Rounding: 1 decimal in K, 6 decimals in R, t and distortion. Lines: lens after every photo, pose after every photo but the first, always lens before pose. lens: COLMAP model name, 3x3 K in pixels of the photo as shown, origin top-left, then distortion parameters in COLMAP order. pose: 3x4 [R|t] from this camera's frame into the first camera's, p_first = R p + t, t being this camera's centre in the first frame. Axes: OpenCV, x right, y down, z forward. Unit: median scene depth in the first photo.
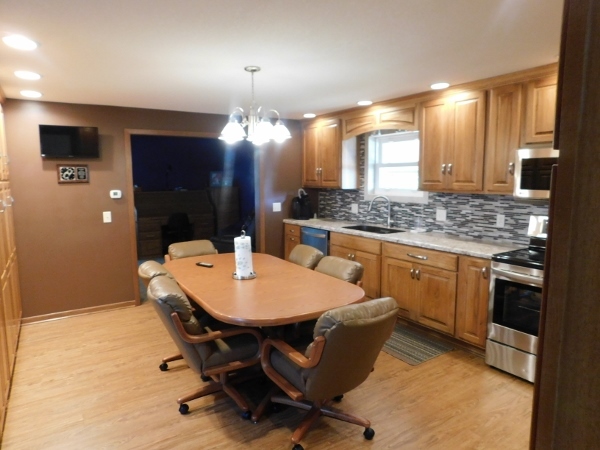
lens RADIAL K [[399.6, 0, 296.0], [0, 399.6, 226.7], [0, 0, 1]] dist [-0.066610, 0.055454]
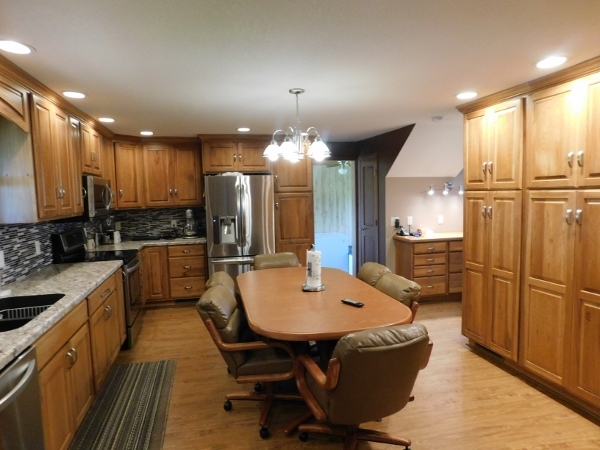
lens RADIAL K [[399.6, 0, 298.1], [0, 399.6, 223.9], [0, 0, 1]] dist [-0.066610, 0.055454]
pose [[-0.947071, 0.003076, 0.321009, -0.334914], [0.067091, 0.979769, 0.188551, -0.187116], [-0.313934, 0.200108, -0.928118, 1.517330]]
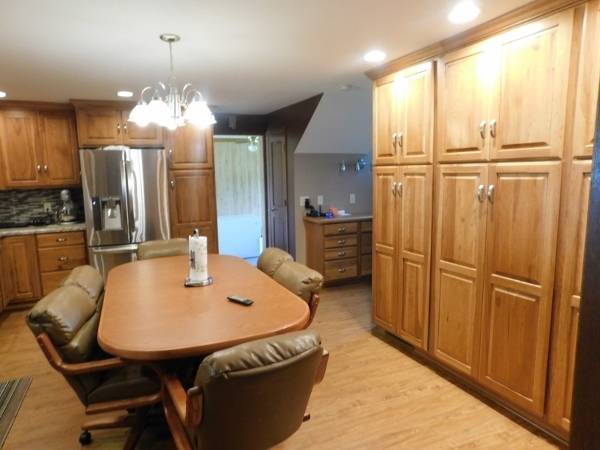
lens RADIAL K [[399.6, 0, 296.4], [0, 399.6, 226.0], [0, 0, 1]] dist [-0.066610, 0.055454]
pose [[-0.990426, 0.008164, 0.137803, -0.360312], [0.042710, 0.967394, 0.249651, -0.156855], [-0.131272, 0.253146, -0.958481, 1.379539]]
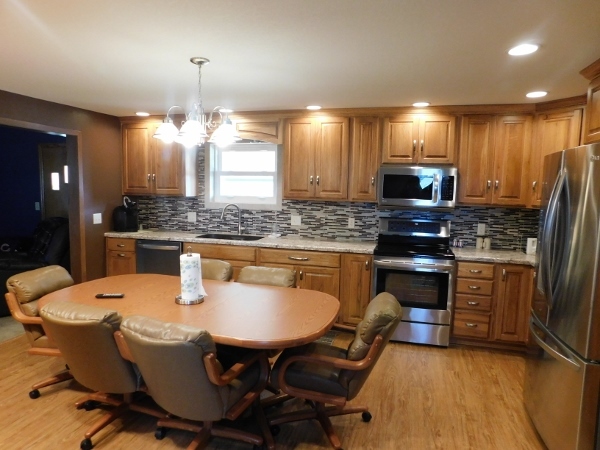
lens RADIAL K [[399.6, 0, 297.8], [0, 399.6, 227.0], [0, 0, 1]] dist [-0.066610, 0.055454]
pose [[0.748842, -0.048131, 0.660999, -0.398521], [0.056803, 0.998351, 0.008344, -0.020500], [-0.660310, 0.031298, 0.750341, 0.156811]]
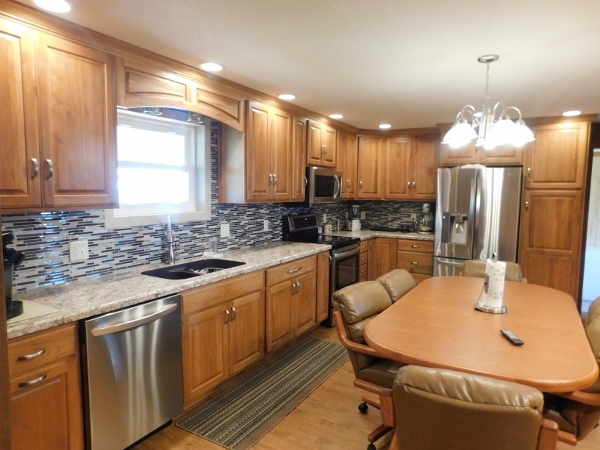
lens RADIAL K [[399.6, 0, 298.1], [0, 399.6, 225.1], [0, 0, 1]] dist [-0.066610, 0.055454]
pose [[-0.463881, -0.077358, 0.882513, -0.505721], [0.097007, 0.985754, 0.137398, -0.152969], [-0.880570, 0.149346, -0.449768, 1.318760]]
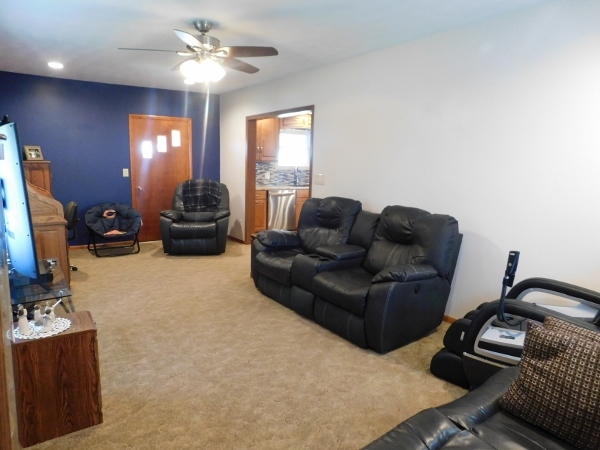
lens RADIAL K [[399.6, 0, 302.1], [0, 399.6, 225.2], [0, 0, 1]] dist [-0.066610, 0.055454]
pose [[-0.084819, -0.146916, 0.985506, -1.781364], [0.098084, 0.983035, 0.154989, -0.110103], [-0.991557, 0.109808, -0.068970, 1.340763]]
